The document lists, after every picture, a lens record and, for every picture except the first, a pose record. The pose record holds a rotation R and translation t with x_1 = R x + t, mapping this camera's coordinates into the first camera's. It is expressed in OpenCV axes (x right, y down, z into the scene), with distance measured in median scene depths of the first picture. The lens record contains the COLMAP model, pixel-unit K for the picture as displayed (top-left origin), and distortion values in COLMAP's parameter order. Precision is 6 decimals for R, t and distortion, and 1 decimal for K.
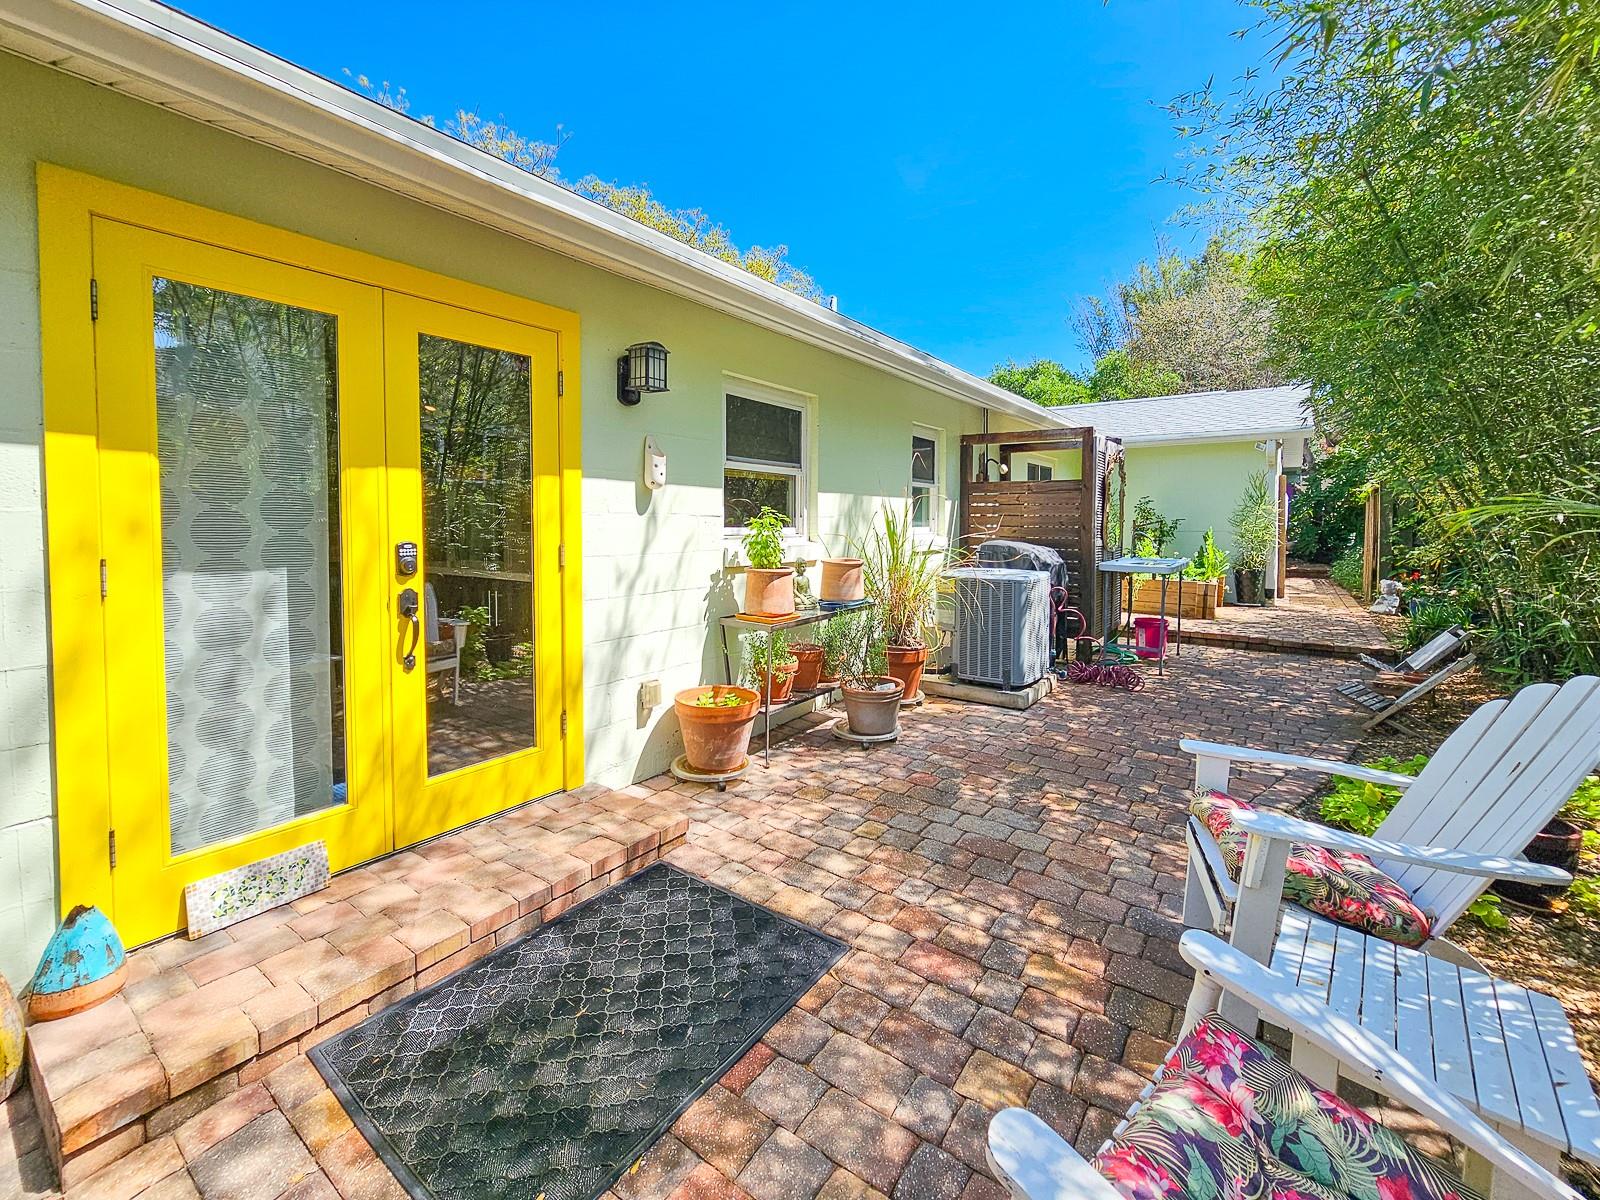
lens RADIAL K [[657.4, 0, 794.6], [0, 657.4, 589.0], [0, 0, 1]] dist [0.001209, 0.000033]
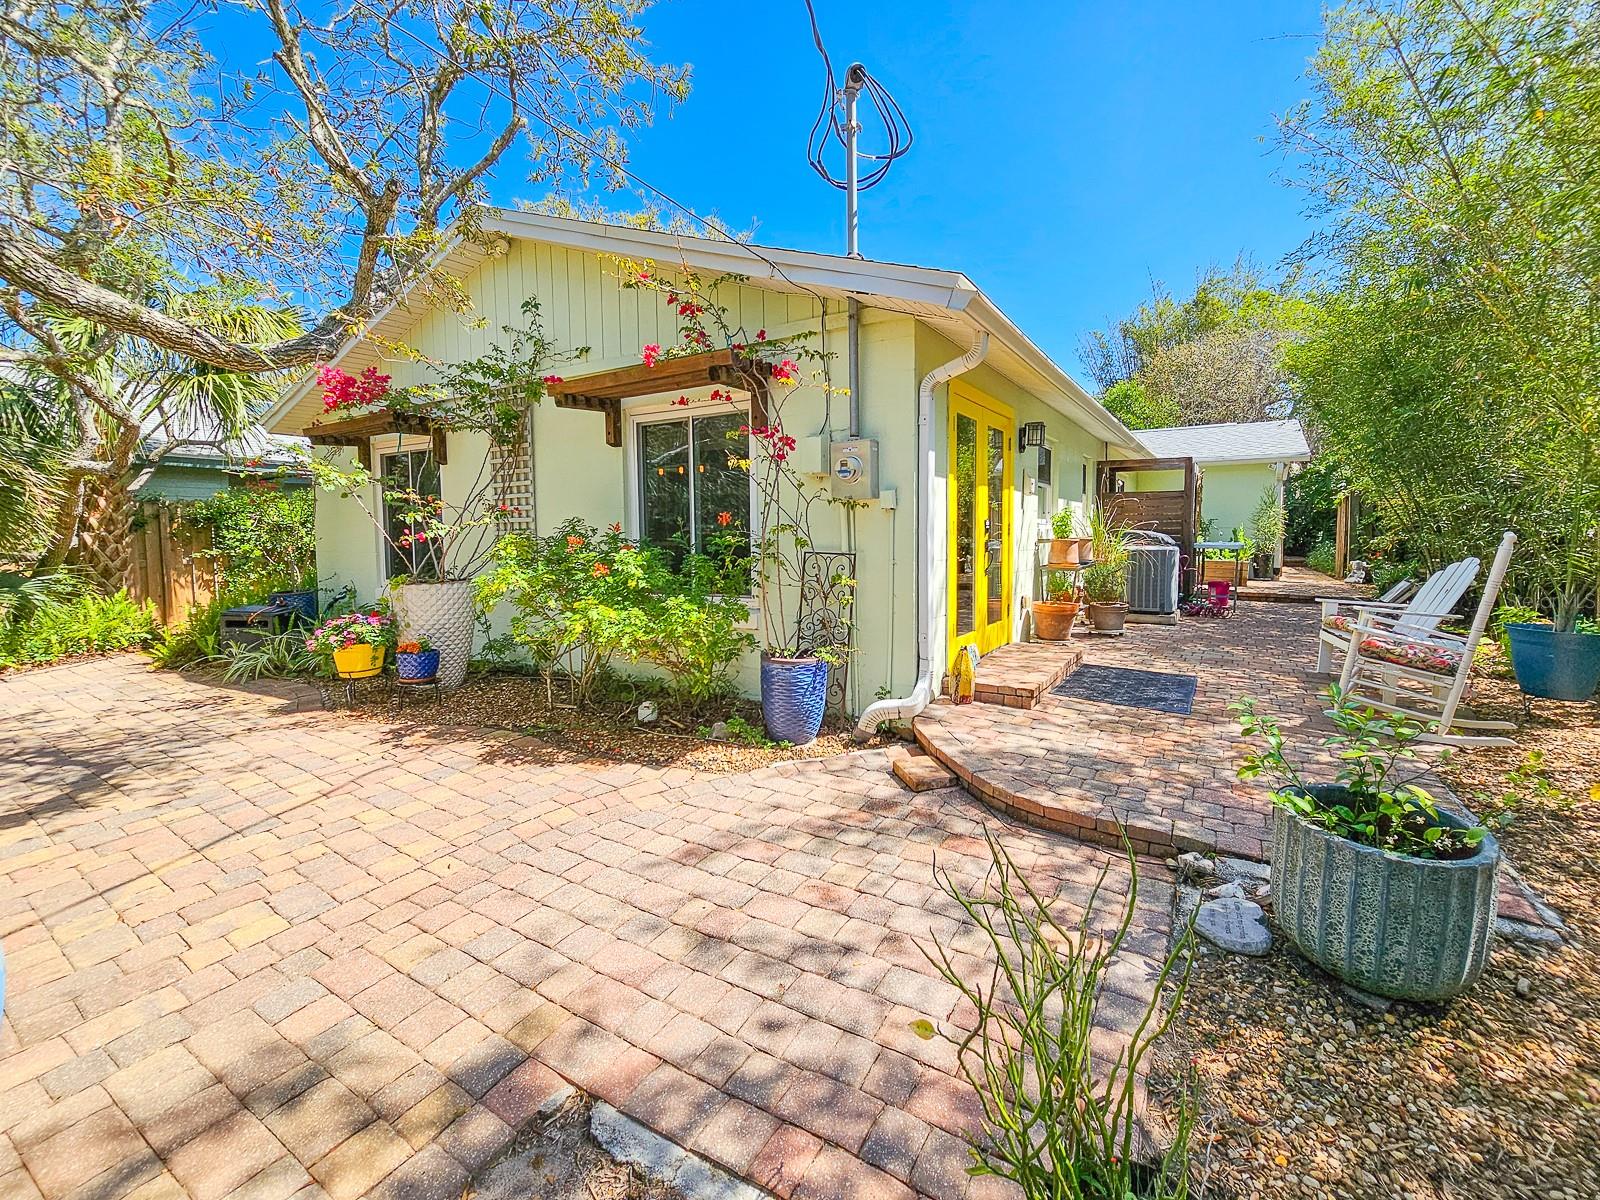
lens RADIAL K [[657.4, 0, 806.8], [0, 657.4, 604.1], [0, 0, 1]] dist [0.001209, 0.000033]
pose [[0.997594, -0.010719, 0.068493, -0.412930], [0.010061, 0.999900, 0.009944, 0.057778], [-0.068592, -0.009231, 0.997602, -0.367207]]
